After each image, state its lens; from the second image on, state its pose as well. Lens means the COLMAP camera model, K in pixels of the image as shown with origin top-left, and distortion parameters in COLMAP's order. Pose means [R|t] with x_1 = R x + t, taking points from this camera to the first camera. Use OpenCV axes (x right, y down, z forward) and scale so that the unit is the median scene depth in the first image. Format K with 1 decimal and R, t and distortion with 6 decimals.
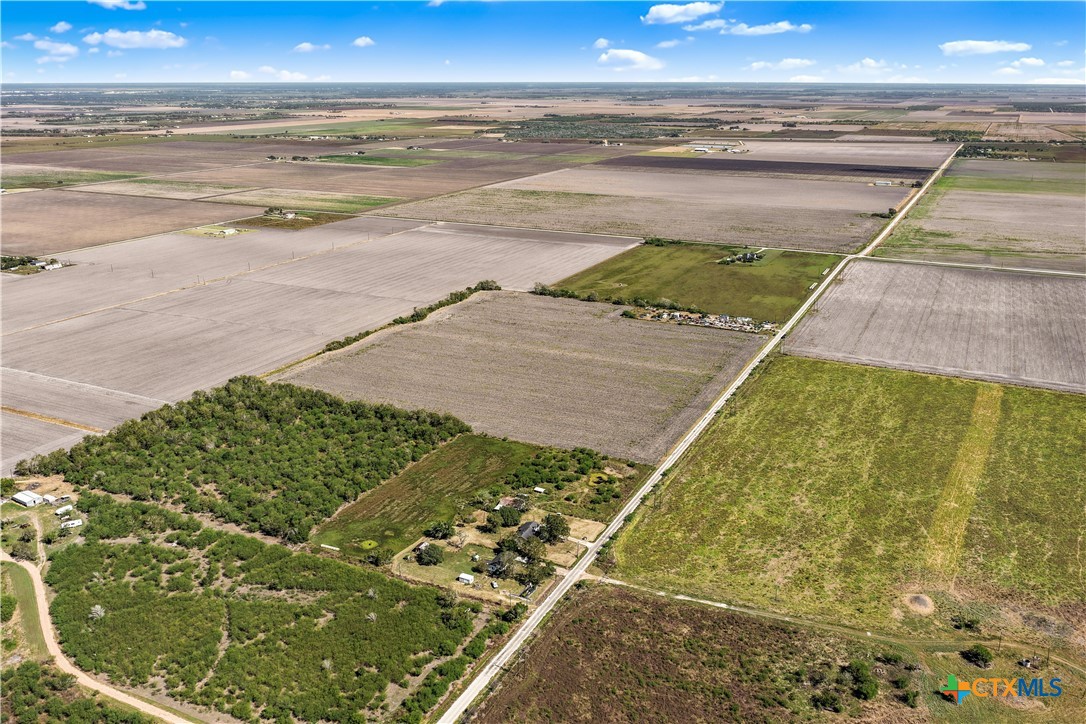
lens RADIAL K [[899.8, 0, 543.5], [0, 899.8, 378.5], [0, 0, 1]] dist [-0.005723, 0.014212]
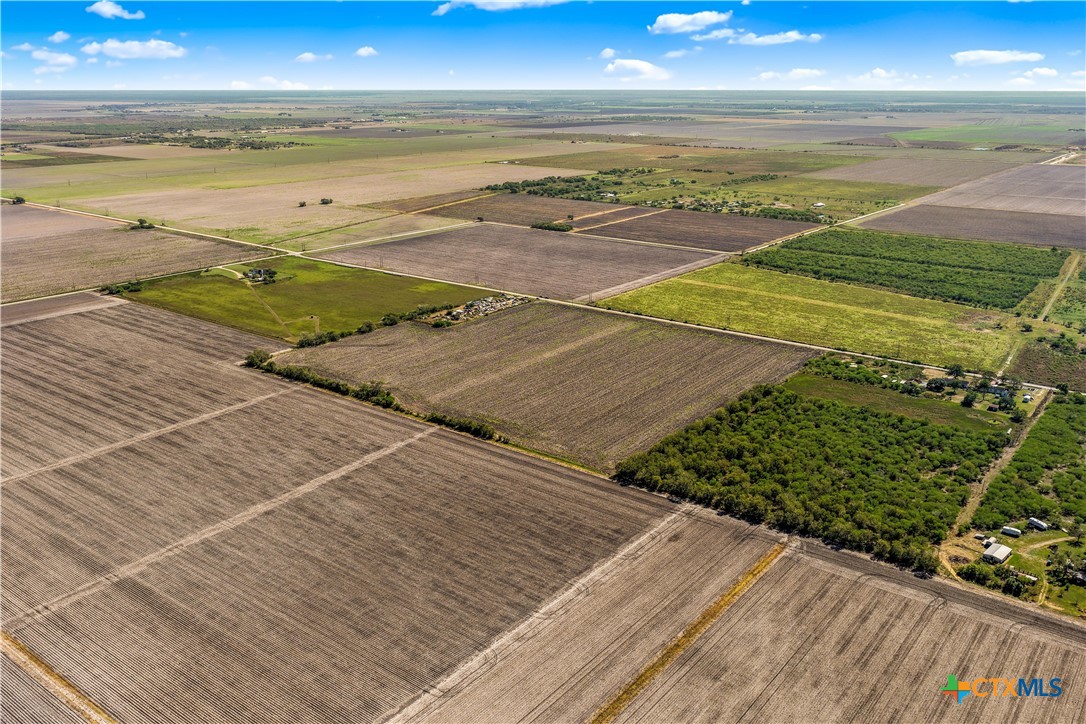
lens RADIAL K [[899.8, 0, 543.5], [0, 899.8, 378.5], [0, 0, 1]] dist [-0.005723, 0.014212]
pose [[0.198113, -0.308931, 0.930222, -0.978207], [0.313809, 0.919071, 0.238395, -0.258947], [-0.928588, 0.244683, 0.279025, 0.764450]]
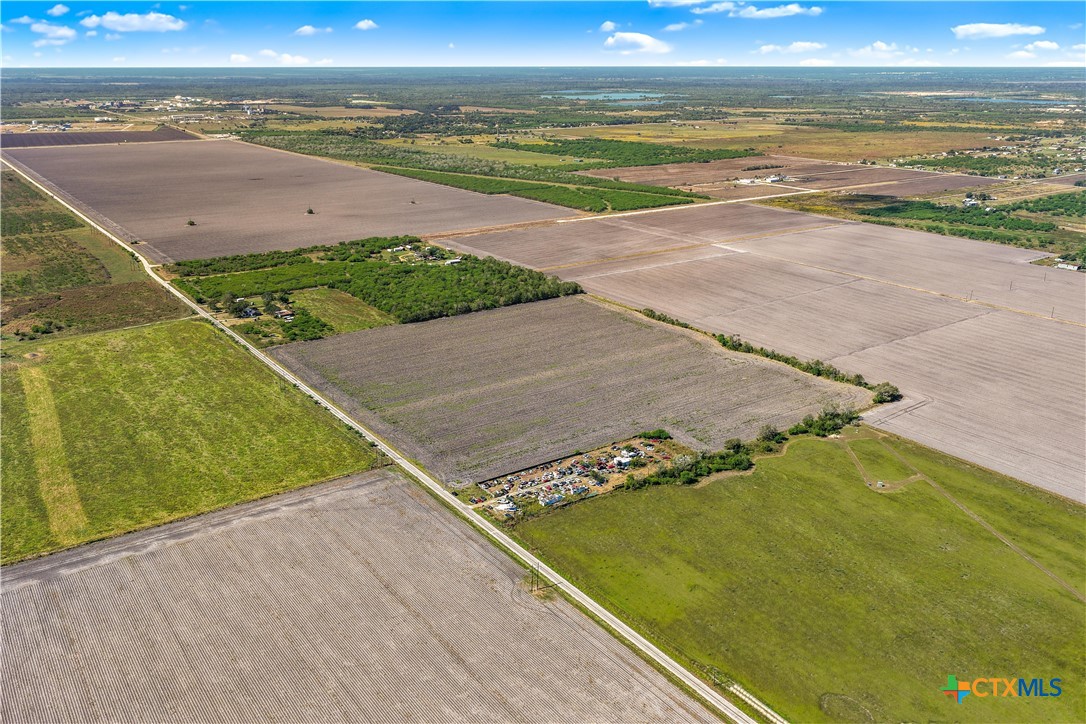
lens RADIAL K [[899.8, 0, 543.5], [0, 899.8, 378.5], [0, 0, 1]] dist [-0.005723, 0.014212]
pose [[-0.479032, 0.293210, -0.827379, 0.785258], [-0.282115, 0.841131, 0.461421, -0.455793], [0.831228, 0.454452, -0.320210, 1.342969]]
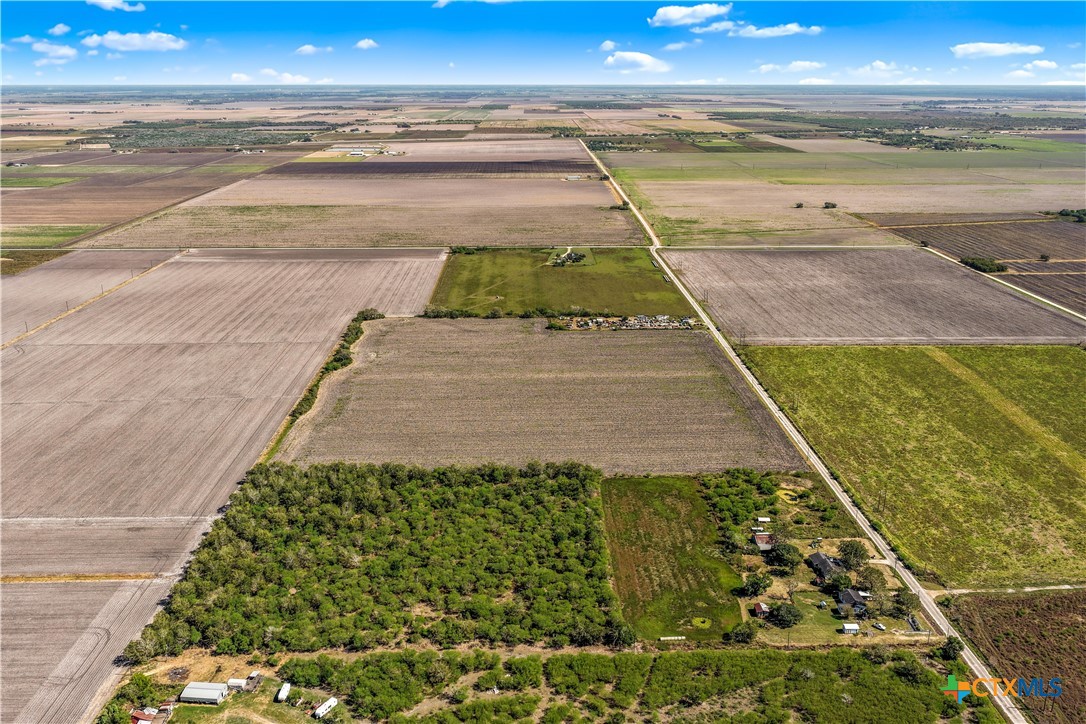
lens RADIAL K [[899.8, 0, 543.5], [0, 899.8, 378.5], [0, 0, 1]] dist [-0.005723, 0.014212]
pose [[0.885987, -0.148401, 0.439322, -0.414020], [0.149114, 0.988265, 0.033111, -0.060175], [-0.439080, 0.036173, 0.897719, 0.176560]]
